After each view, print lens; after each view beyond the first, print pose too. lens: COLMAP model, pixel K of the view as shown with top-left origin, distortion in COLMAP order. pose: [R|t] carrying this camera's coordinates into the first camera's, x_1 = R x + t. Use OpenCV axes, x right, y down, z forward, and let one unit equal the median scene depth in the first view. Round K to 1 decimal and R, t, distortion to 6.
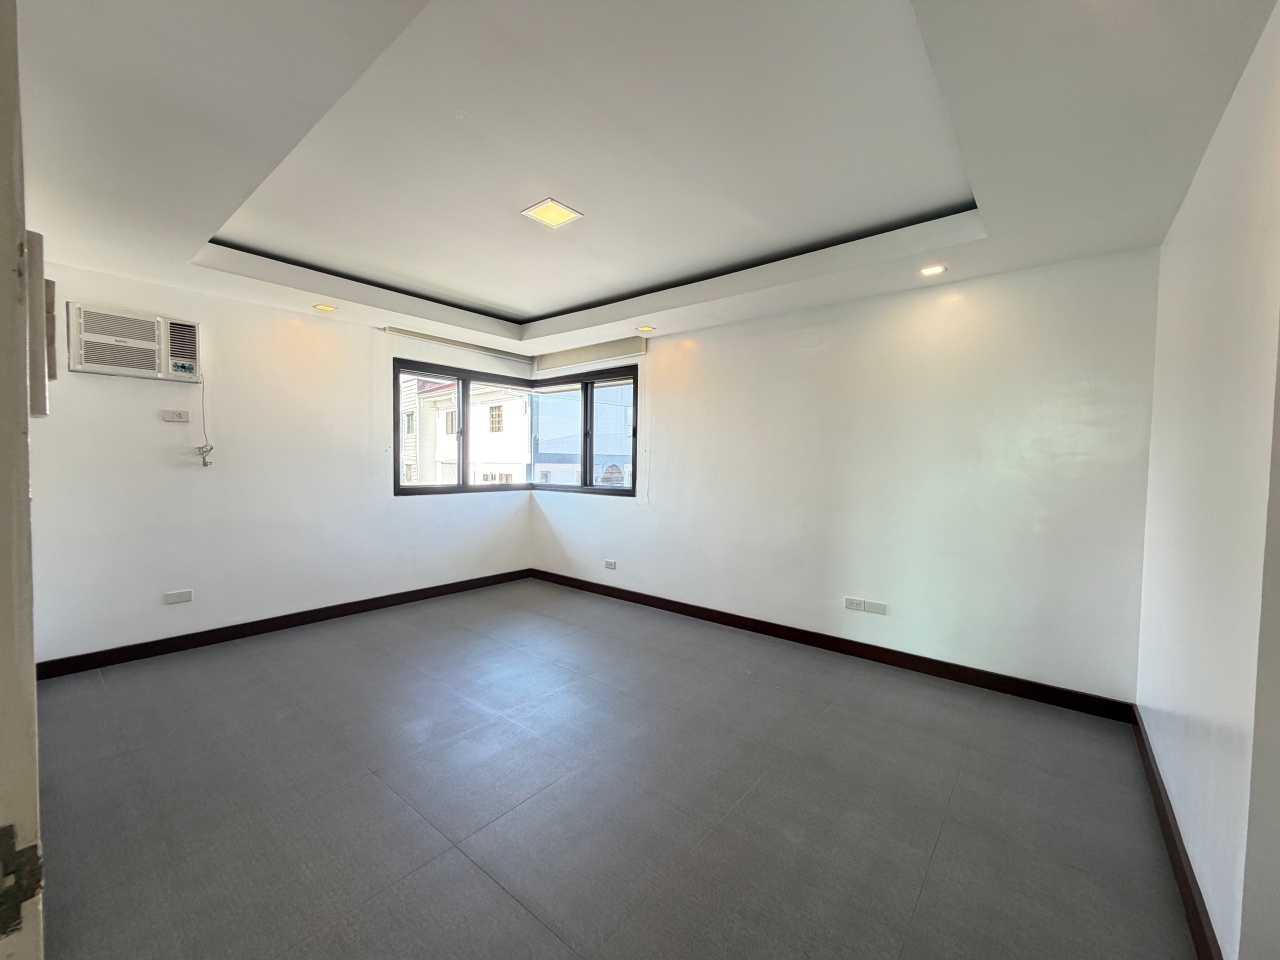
lens RADIAL K [[508.4, 0, 630.3], [0, 508.4, 480.6], [0, 0, 1]] dist [0.002042, -0.001185]
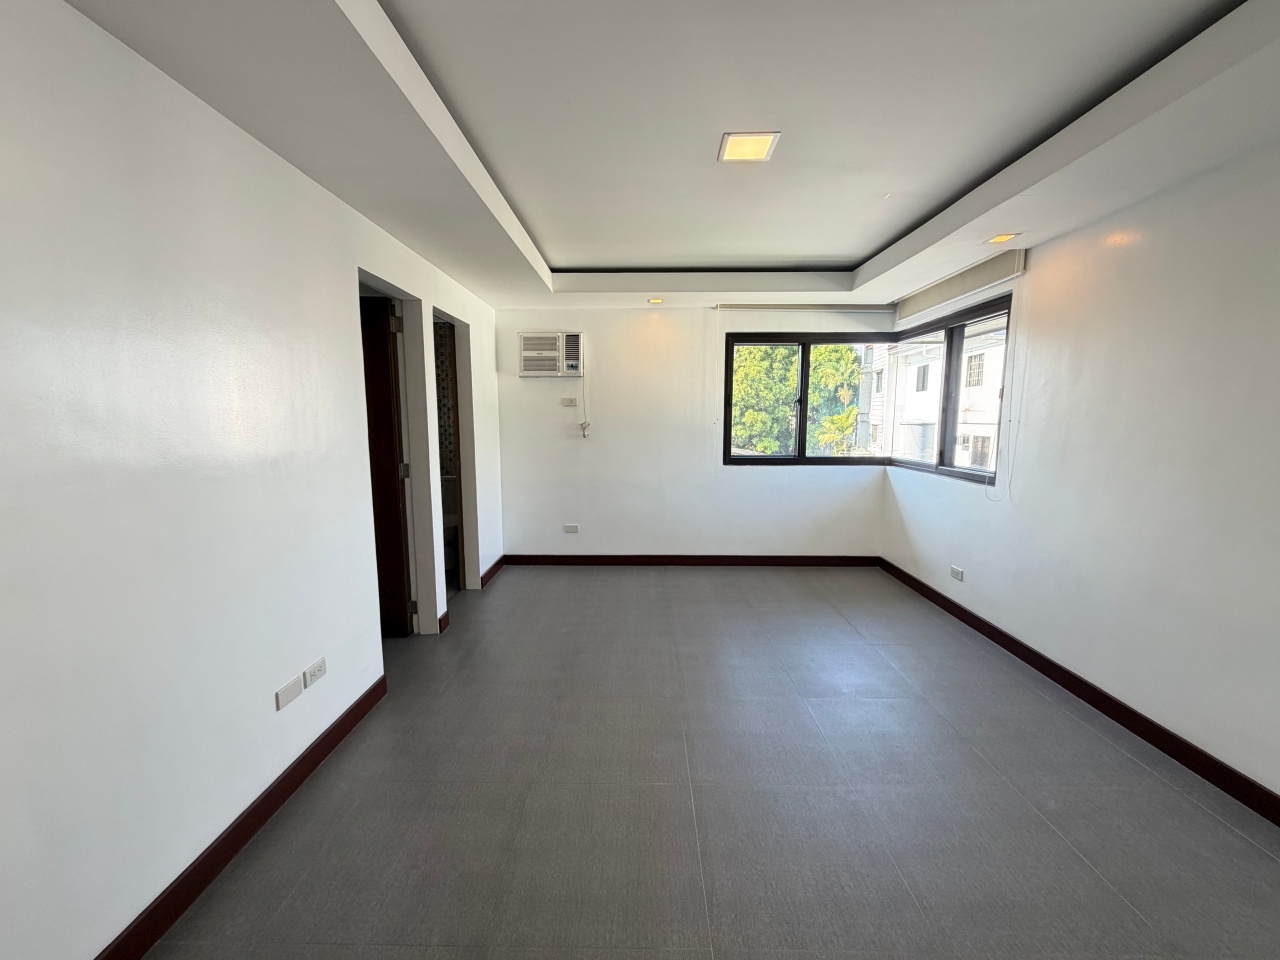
lens RADIAL K [[508.4, 0, 642.1], [0, 508.4, 480.6], [0, 0, 1]] dist [0.002042, -0.001185]
pose [[0.633202, 0.085120, -0.769292, 0.242774], [-0.021154, 0.995466, 0.092733, -0.031700], [0.773697, -0.042445, 0.632132, 0.181513]]
